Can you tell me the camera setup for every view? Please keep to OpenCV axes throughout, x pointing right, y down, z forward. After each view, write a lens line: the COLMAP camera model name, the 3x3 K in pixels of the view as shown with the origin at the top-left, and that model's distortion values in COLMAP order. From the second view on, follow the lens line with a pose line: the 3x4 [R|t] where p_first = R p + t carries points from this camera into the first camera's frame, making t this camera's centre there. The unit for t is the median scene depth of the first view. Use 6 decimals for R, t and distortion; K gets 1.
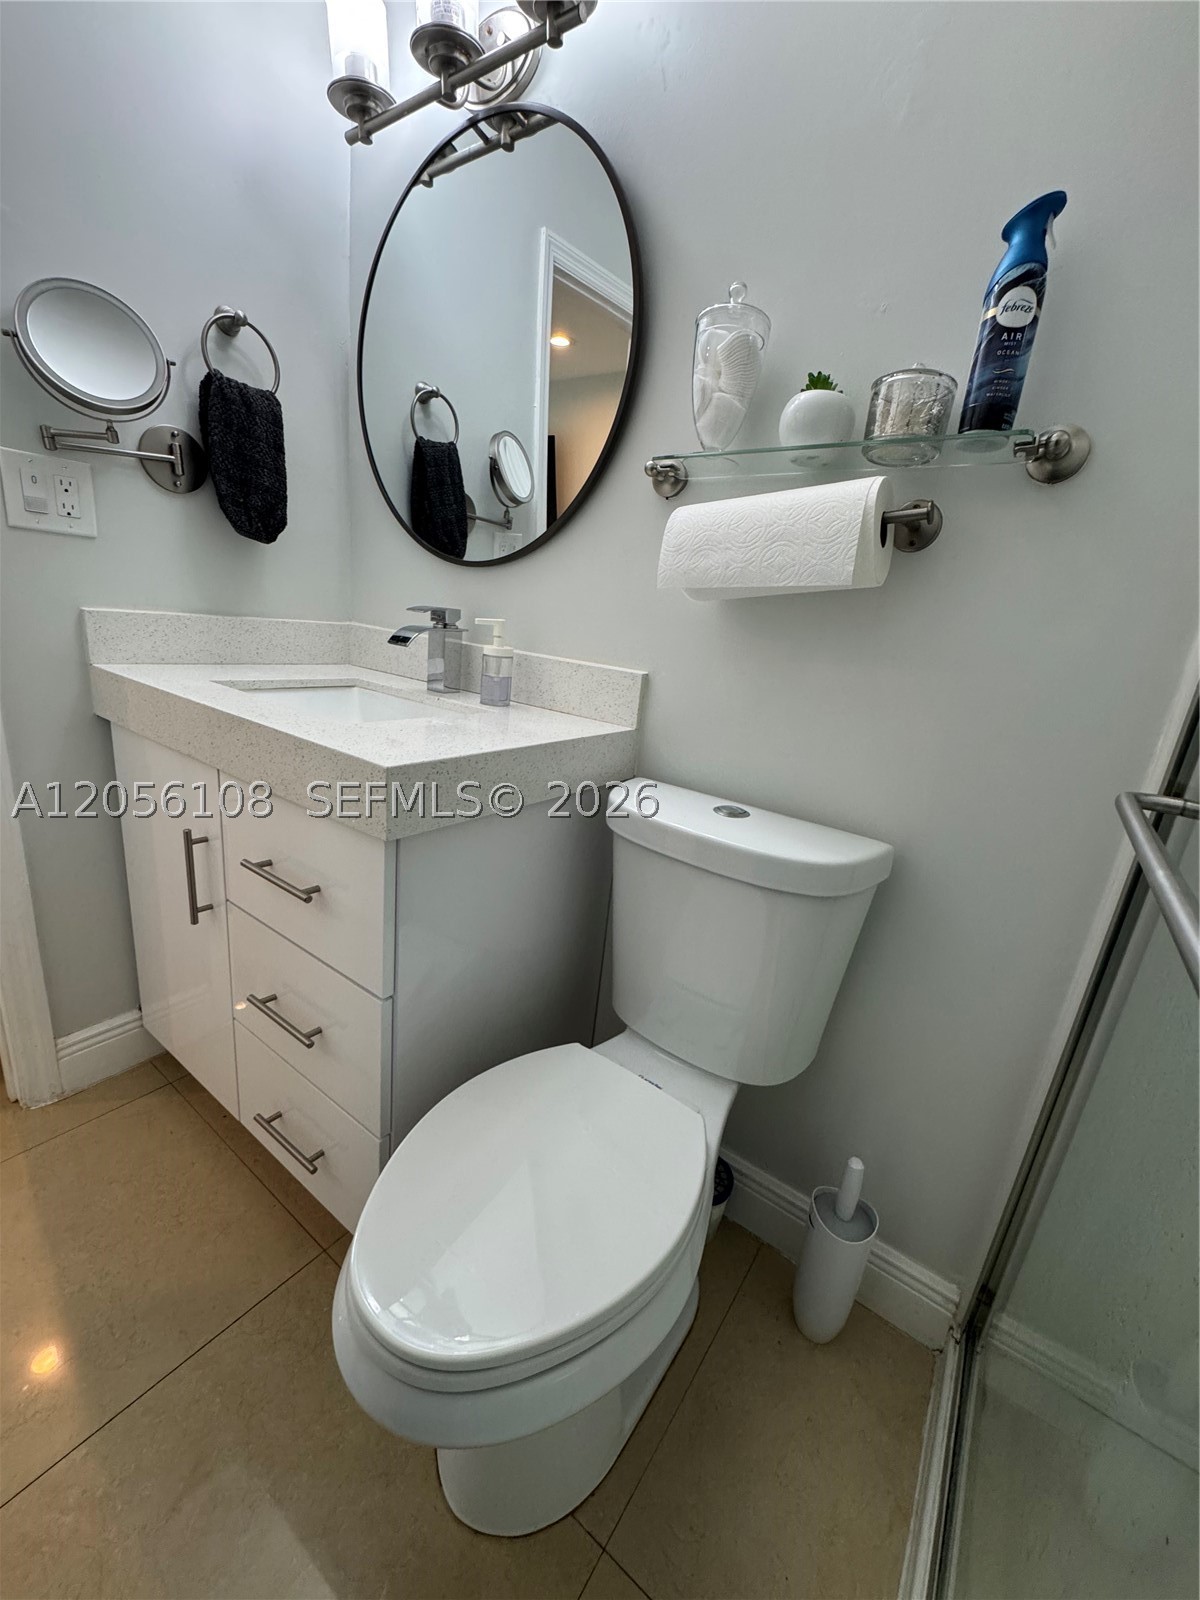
lens RADIAL K [[642.6, 0, 600.0], [0, 642.6, 800.0], [0, 0, 1]] dist [0.000708, -0.000033]
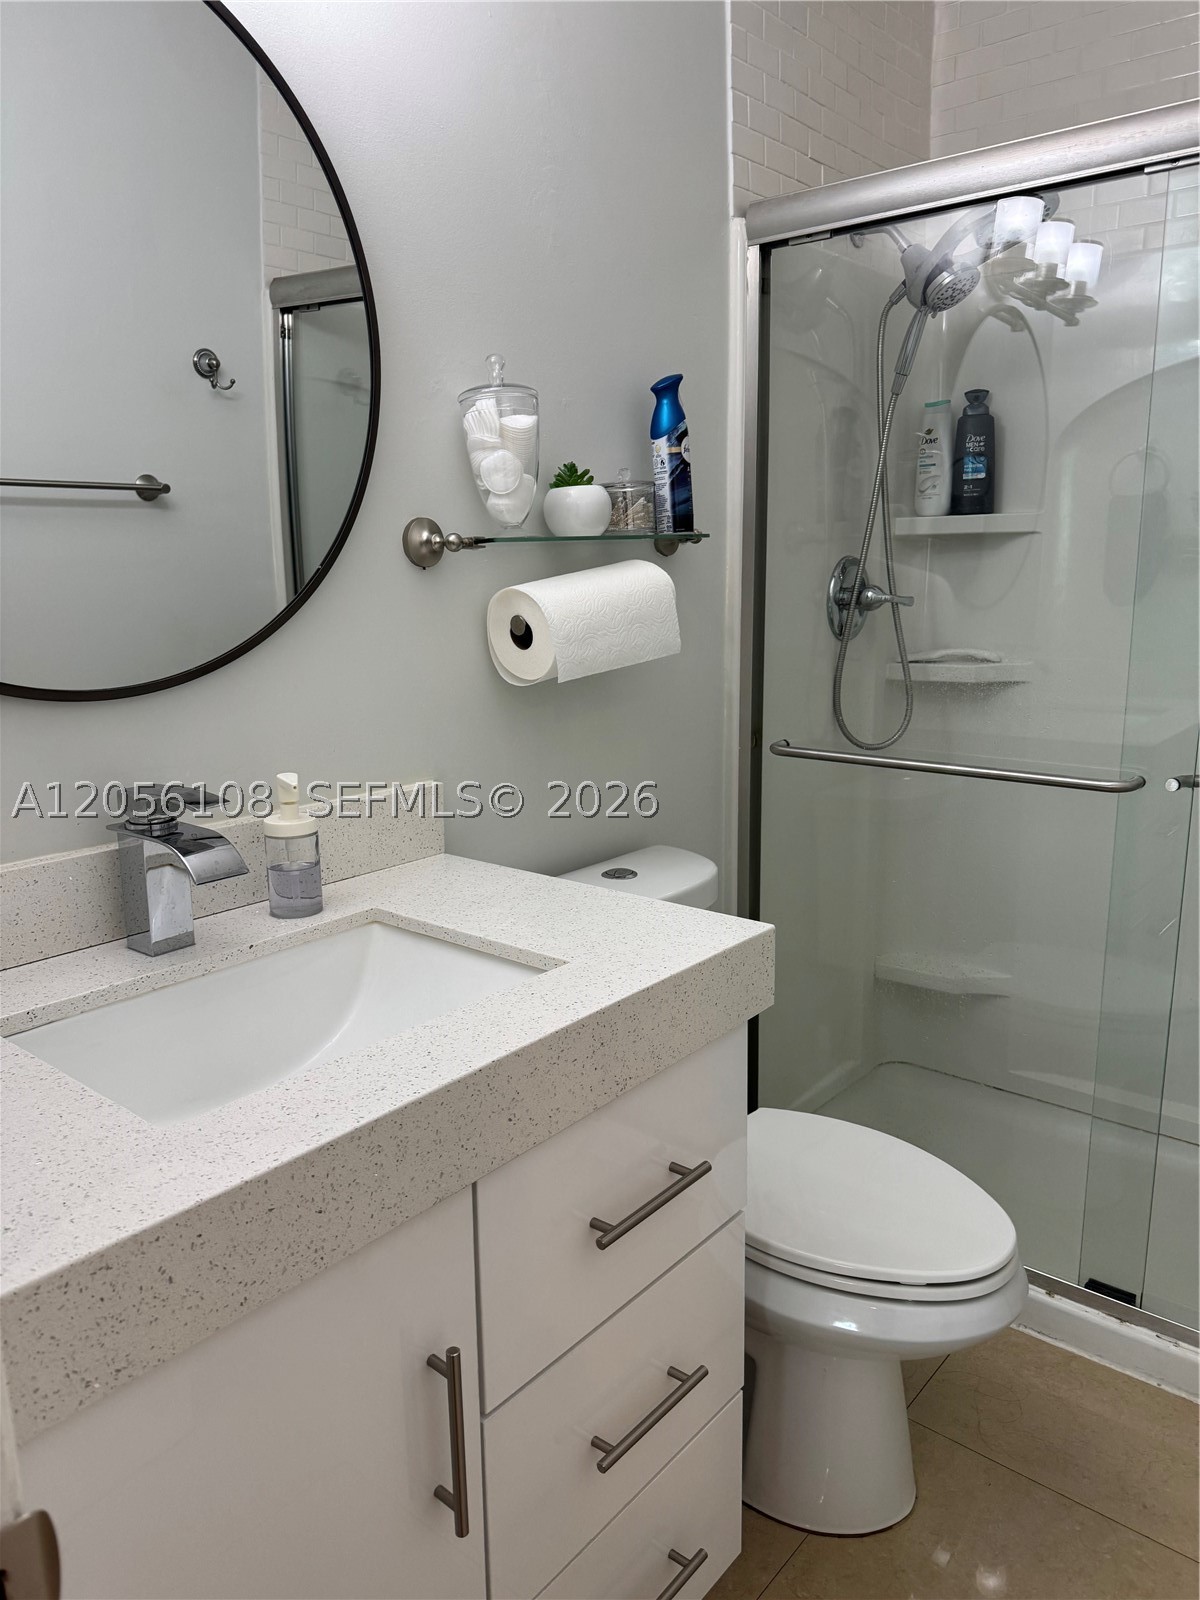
lens RADIAL K [[1125.1, 0, 600.0], [0, 1125.1, 800.0], [0, 0, 1]] dist [0.267014, 0.000070]
pose [[0.061223, -0.312591, 0.947913, -1.574719], [0.286874, 0.915134, 0.283254, -0.647697], [-0.956010, 0.254590, 0.145702, 0.783705]]
